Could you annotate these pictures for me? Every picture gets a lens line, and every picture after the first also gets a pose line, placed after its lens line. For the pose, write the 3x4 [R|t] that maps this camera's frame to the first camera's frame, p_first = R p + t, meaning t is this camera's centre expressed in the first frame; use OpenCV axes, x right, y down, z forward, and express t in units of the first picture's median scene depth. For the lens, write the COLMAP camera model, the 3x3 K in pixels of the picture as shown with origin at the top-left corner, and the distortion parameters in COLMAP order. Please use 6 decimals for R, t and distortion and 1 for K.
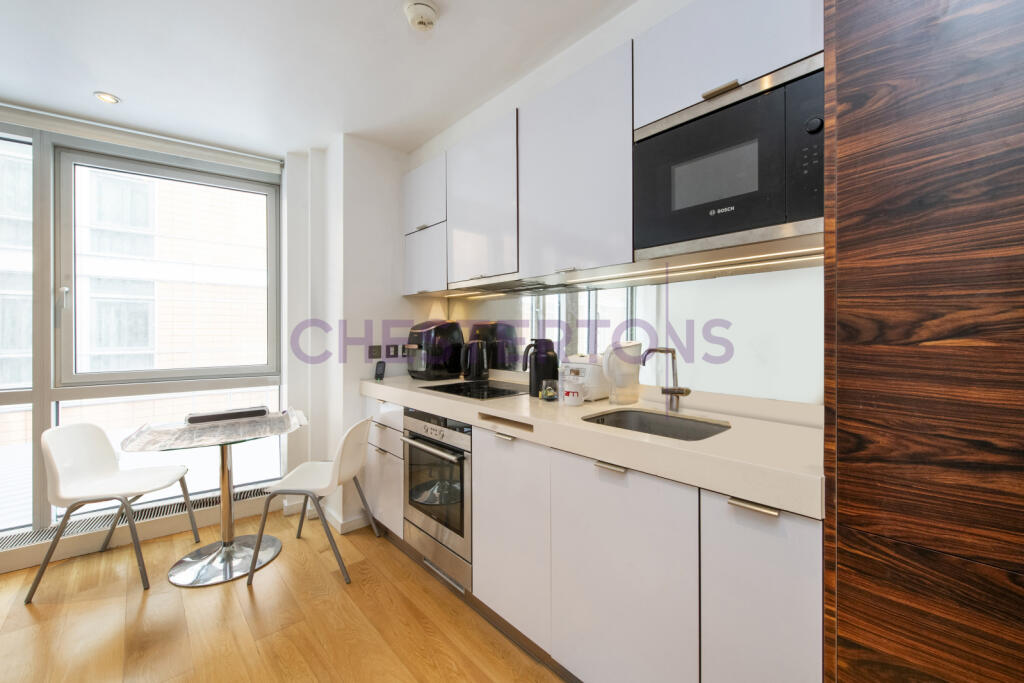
lens RADIAL K [[397.4, 0, 514.8], [0, 397.4, 334.3], [0, 0, 1]] dist [0.001431, -0.003318]
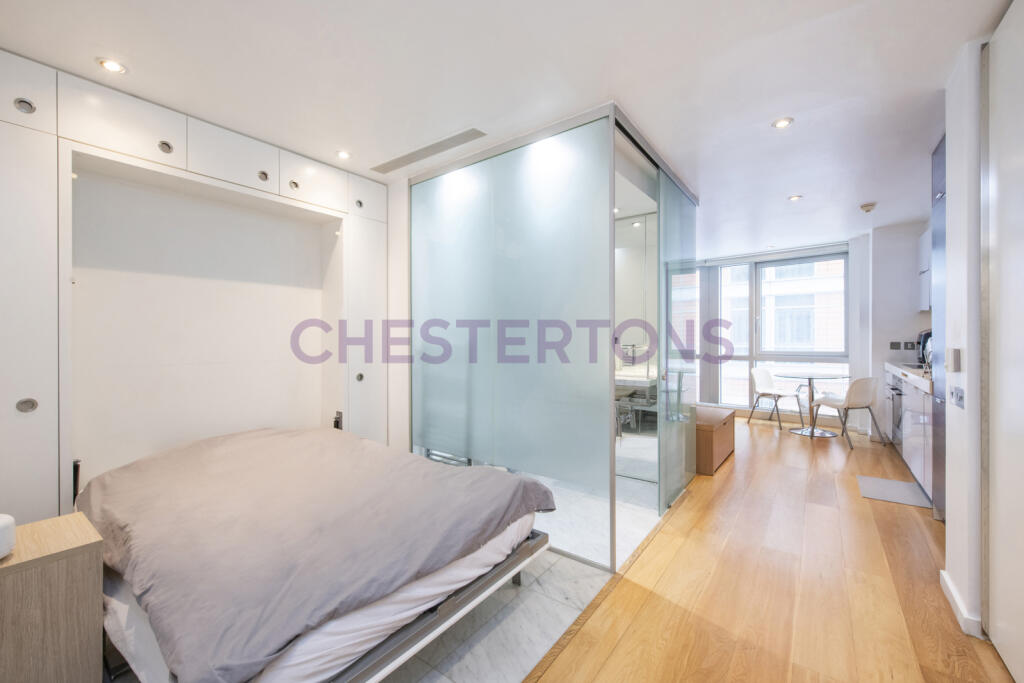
lens RADIAL K [[418.4, 0, 506.5], [0, 418.4, 336.8], [0, 0, 1]] dist [0.000843, -0.004857]
pose [[0.173066, 0.000244, -0.984910, 1.329833], [0.000743, 1.000000, 0.000378, 0.003873], [0.984910, -0.000797, 0.173066, -1.142931]]
